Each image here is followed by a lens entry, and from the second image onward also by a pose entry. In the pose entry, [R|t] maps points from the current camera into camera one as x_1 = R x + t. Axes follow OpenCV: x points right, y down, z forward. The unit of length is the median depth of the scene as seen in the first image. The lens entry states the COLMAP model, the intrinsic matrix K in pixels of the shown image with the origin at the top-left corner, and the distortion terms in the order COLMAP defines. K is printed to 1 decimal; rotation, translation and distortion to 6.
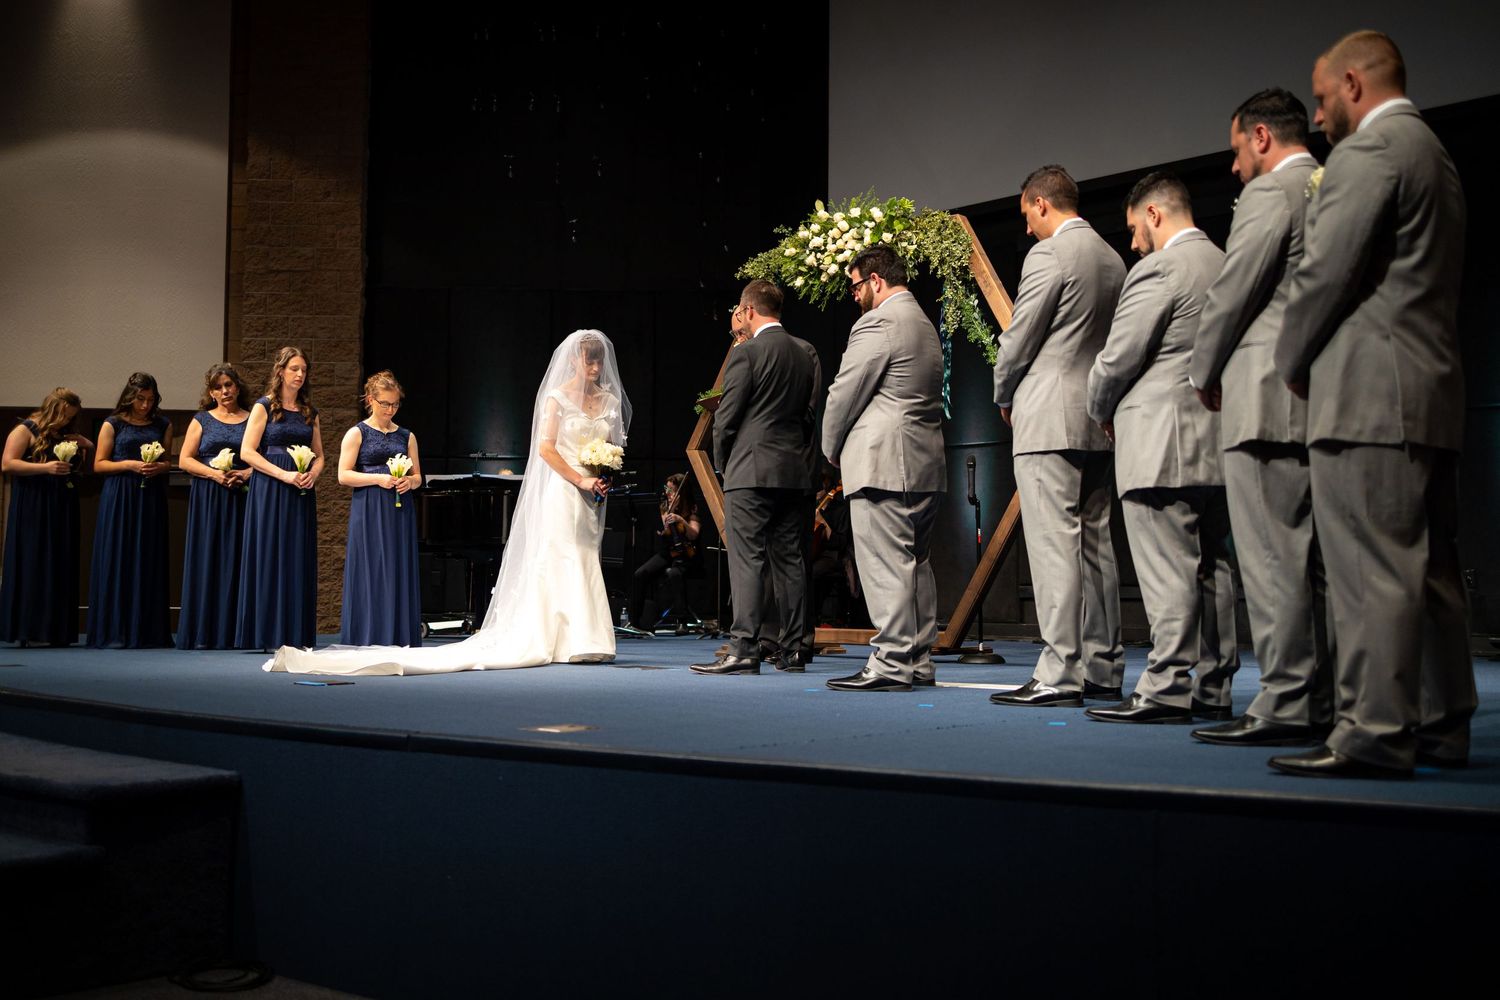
lens RADIAL K [[1527.8, 0, 738.9], [0, 1527.8, 488.8], [0, 0, 1]] dist [0.039249, 0.000000]
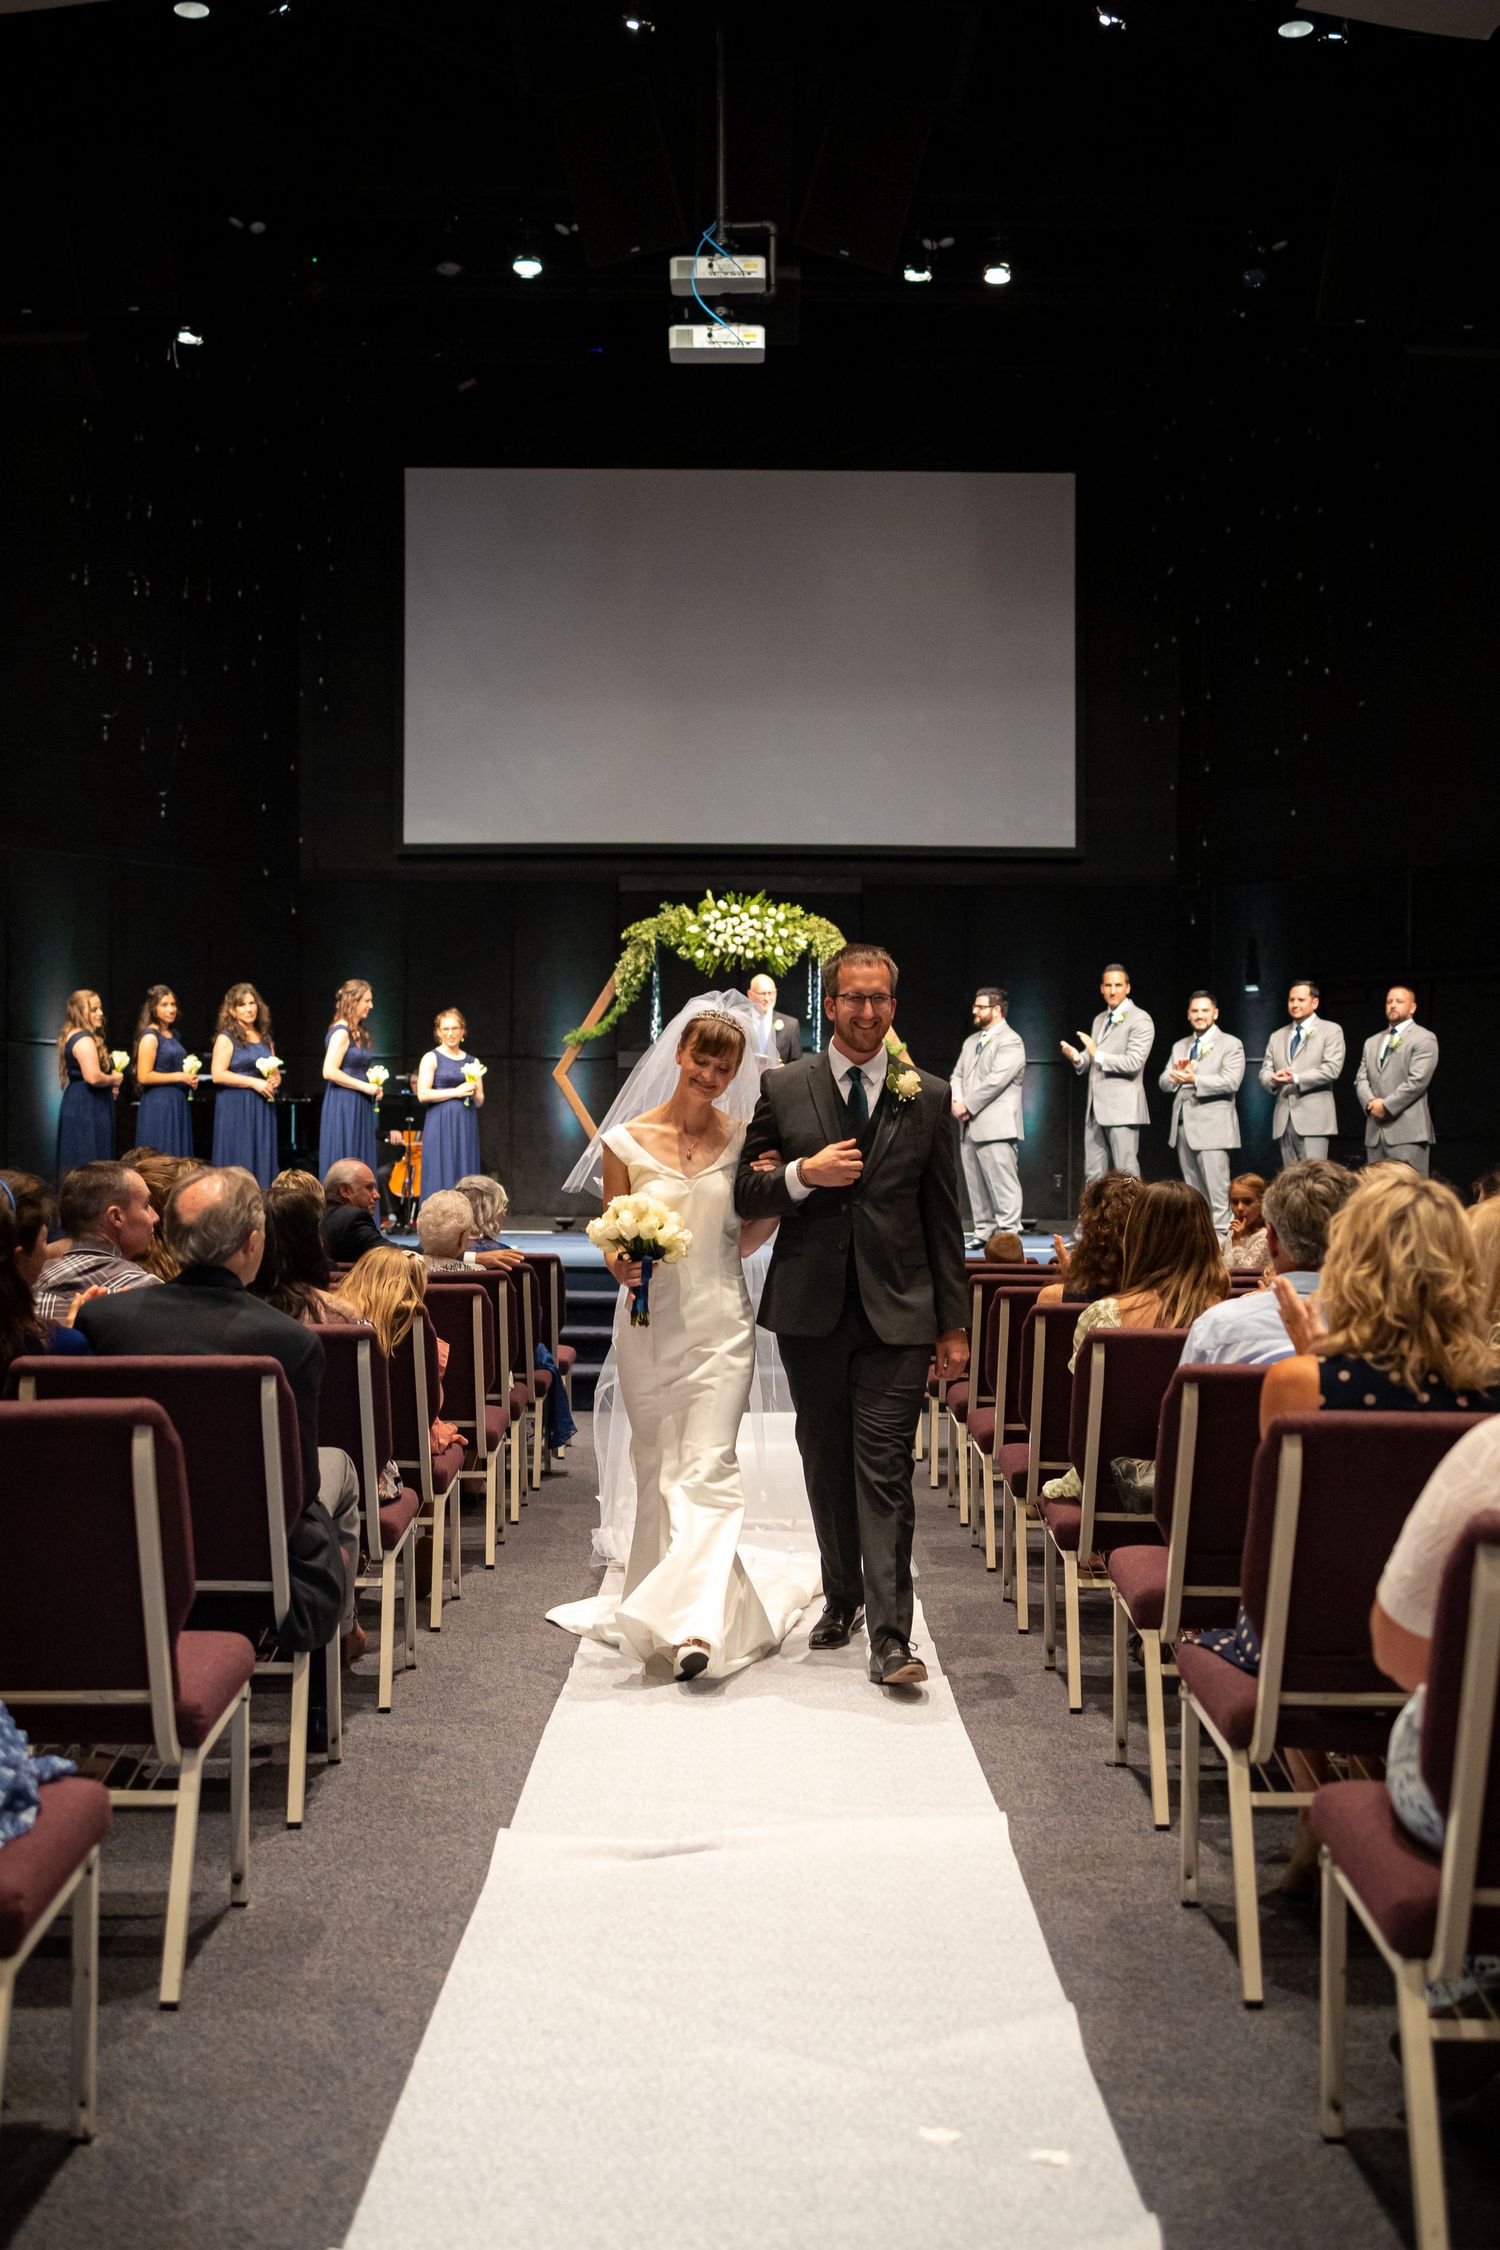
lens RADIAL K [[2513.3, 0, 735.5], [0, 2513.3, 1137.3], [0, 0, 1]] dist [0.001335, 0.000000]
pose [[0.706910, 0.010182, 0.707230, -1.443751], [-0.049212, 0.998181, 0.034818, -0.056403], [-0.705589, -0.059417, 0.706126, -0.529890]]
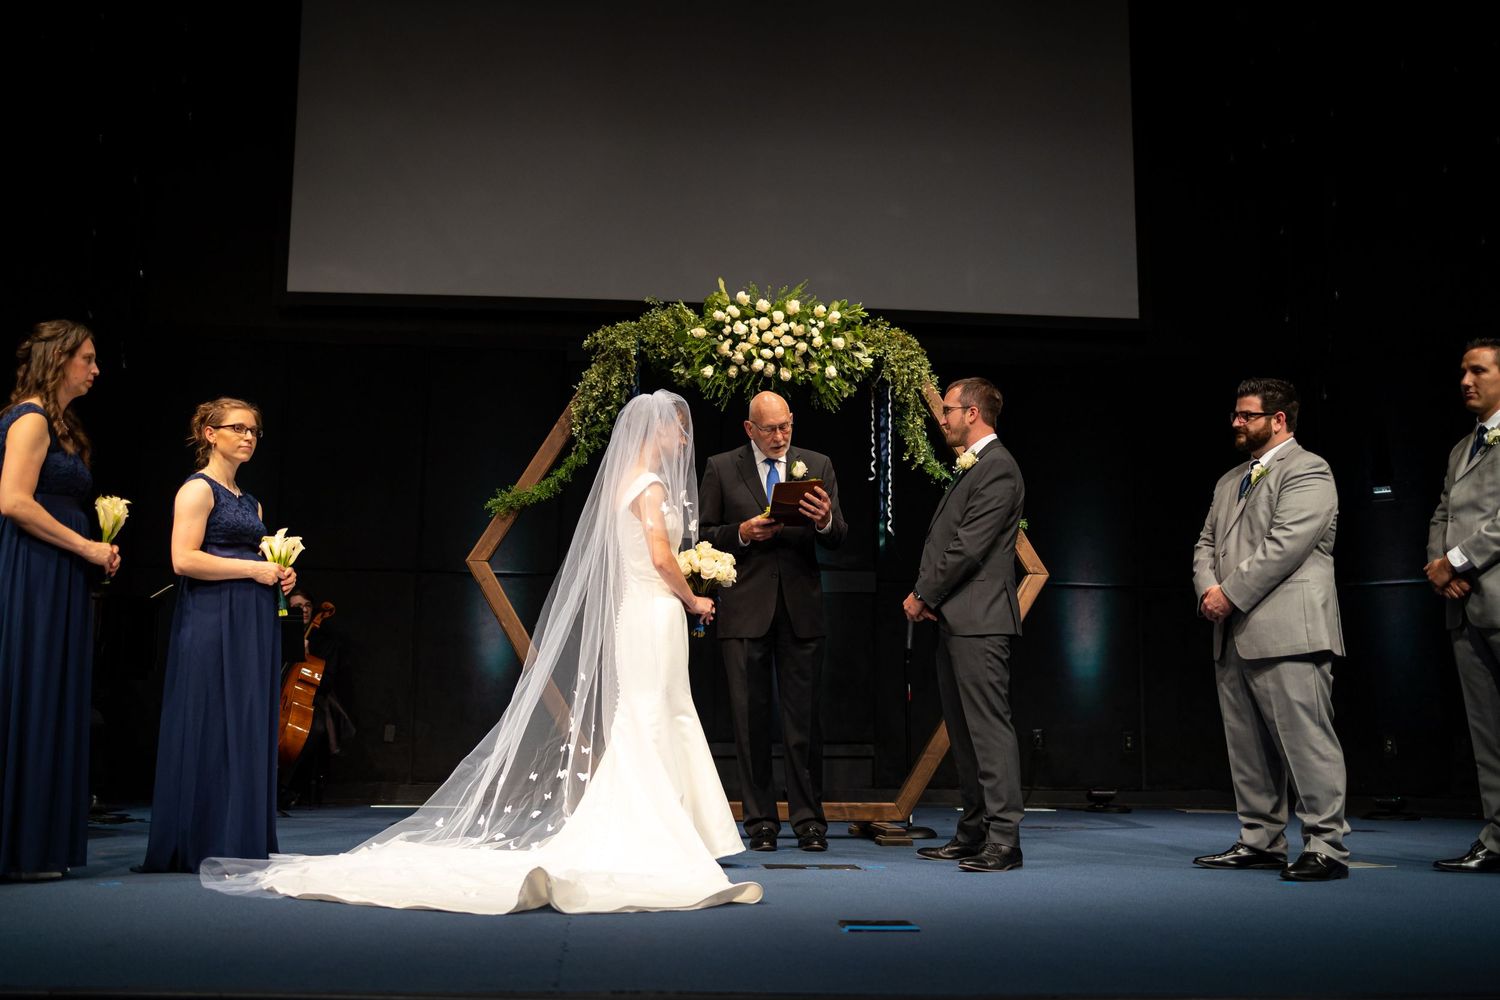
lens RADIAL K [[1569.2, 0, 740.7], [0, 1569.2, 499.5], [0, 0, 1]] dist [0.011166, 0.000000]
pose [[0.645161, 0.117246, 0.754997, -0.575443], [-0.057428, 0.992802, -0.105102, 0.019588], [-0.761886, 0.024450, 0.647250, 0.449065]]
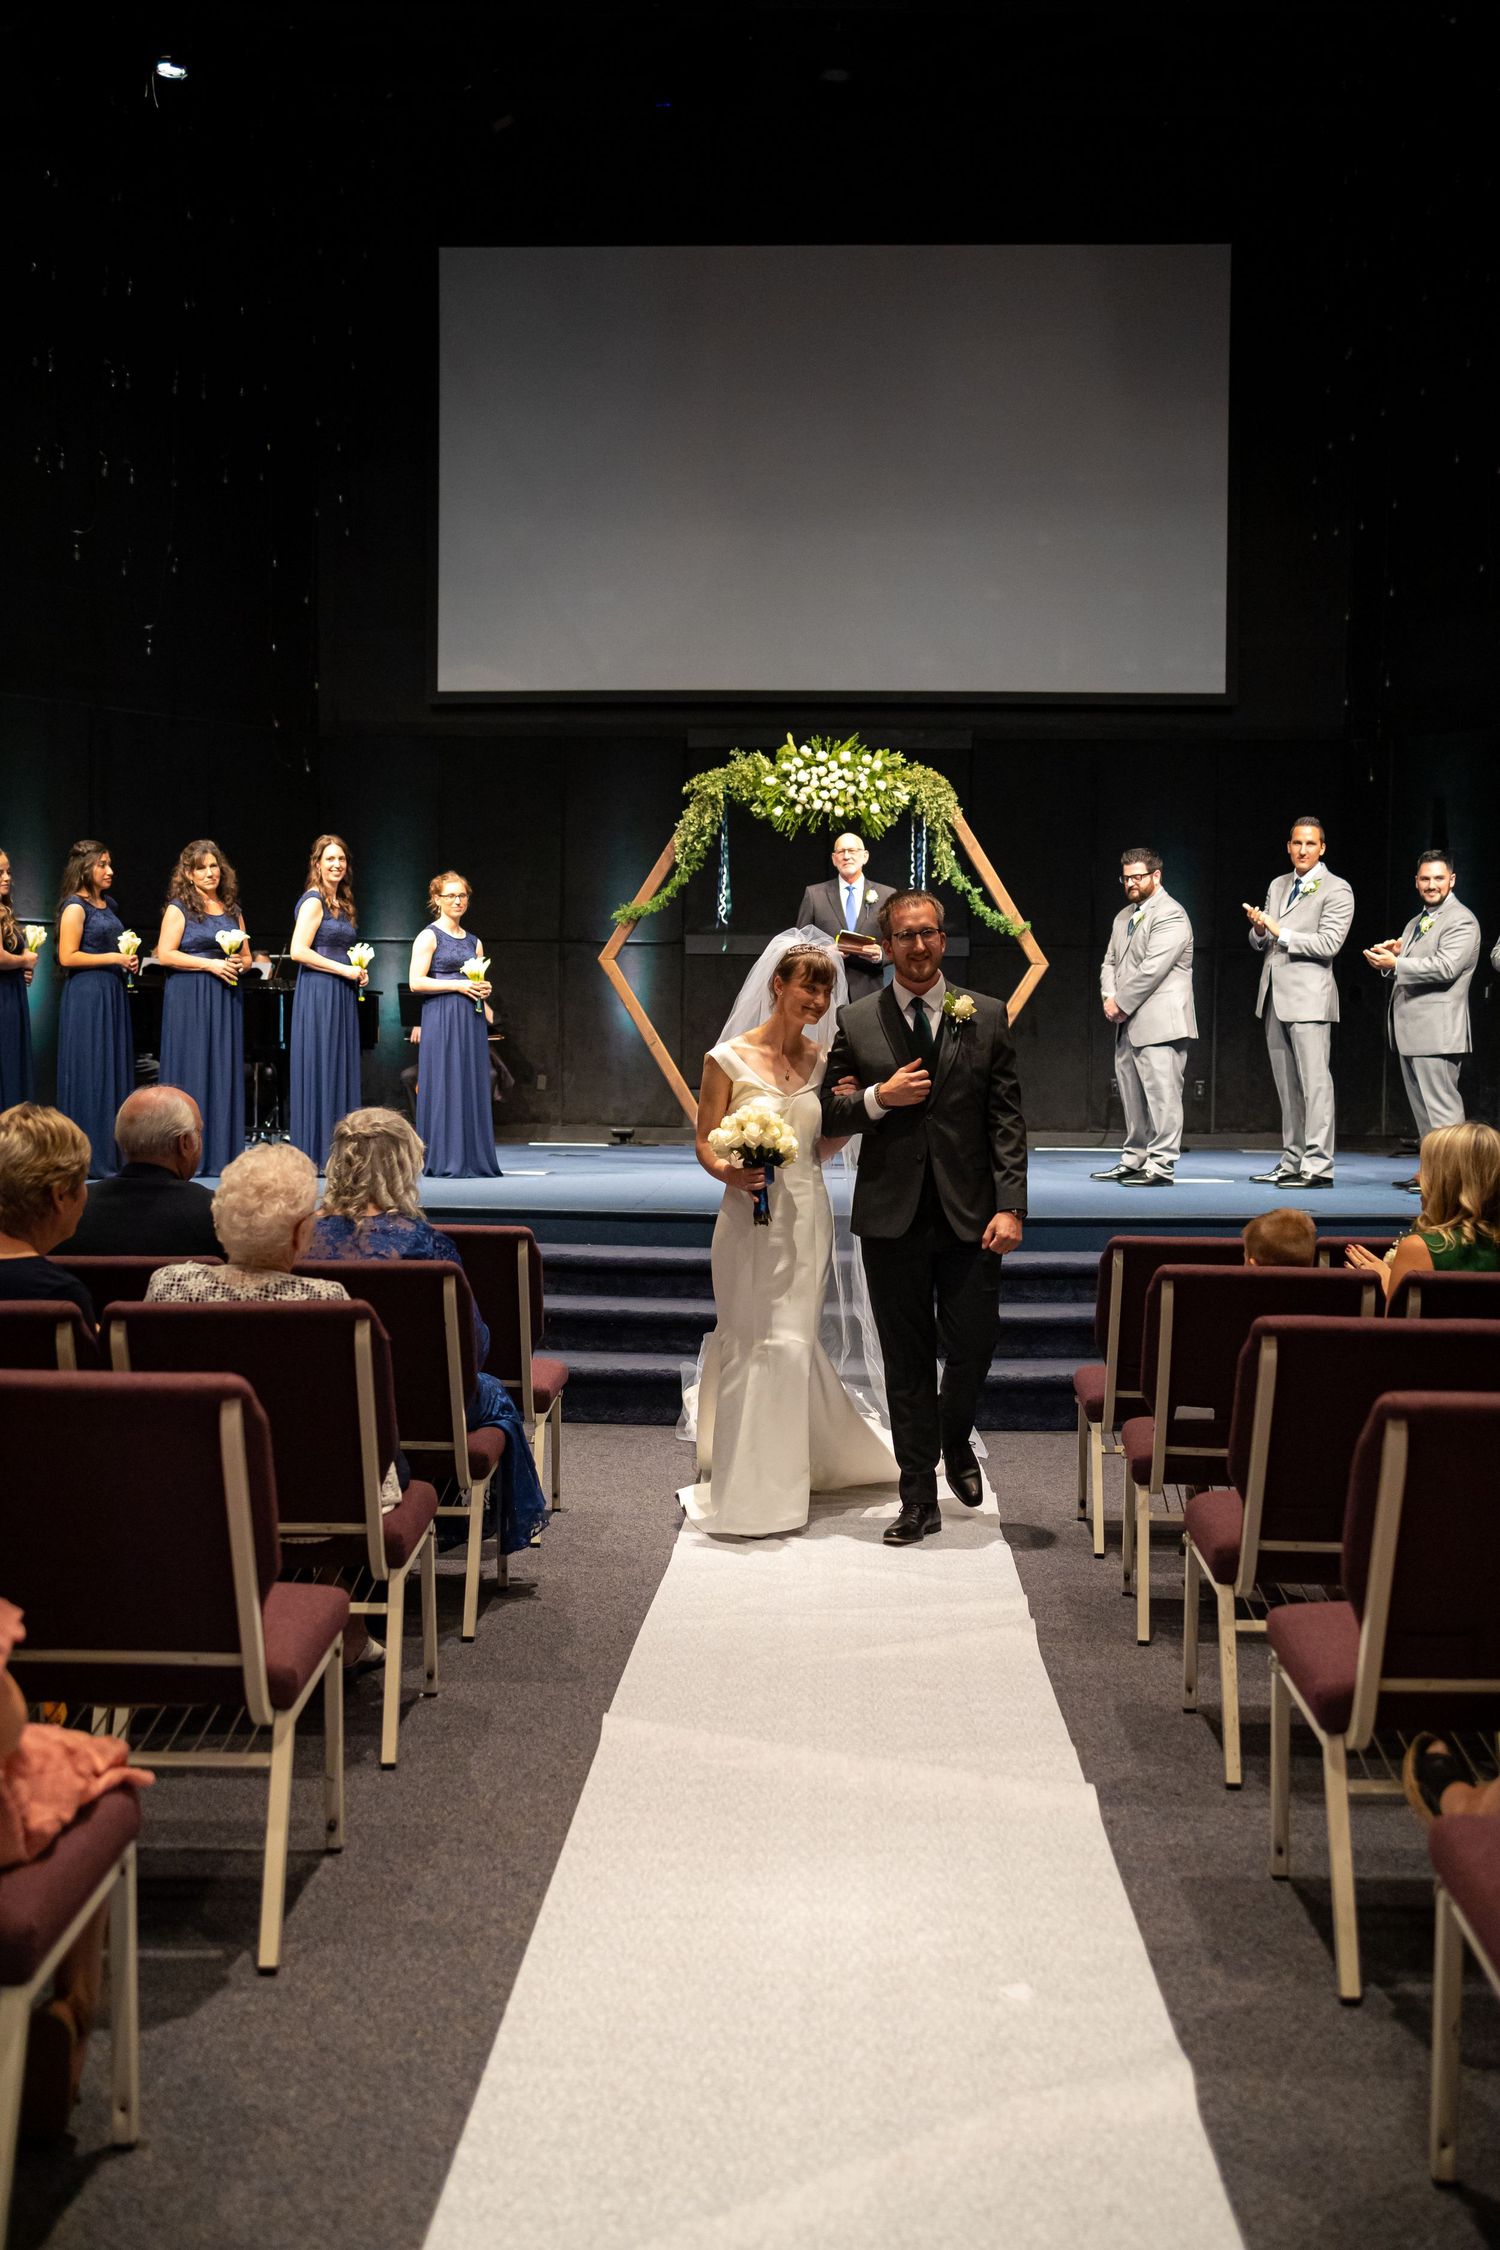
lens RADIAL K [[2291.7, 0, 749.5], [0, 2291.7, 1133.8], [0, 0, 1]] dist [0.039249, 0.000000]
pose [[0.731026, -0.018318, 0.682104, -1.062719], [-0.051416, 0.995319, 0.081833, -0.042424], [-0.680410, -0.094892, 0.726662, -0.157787]]
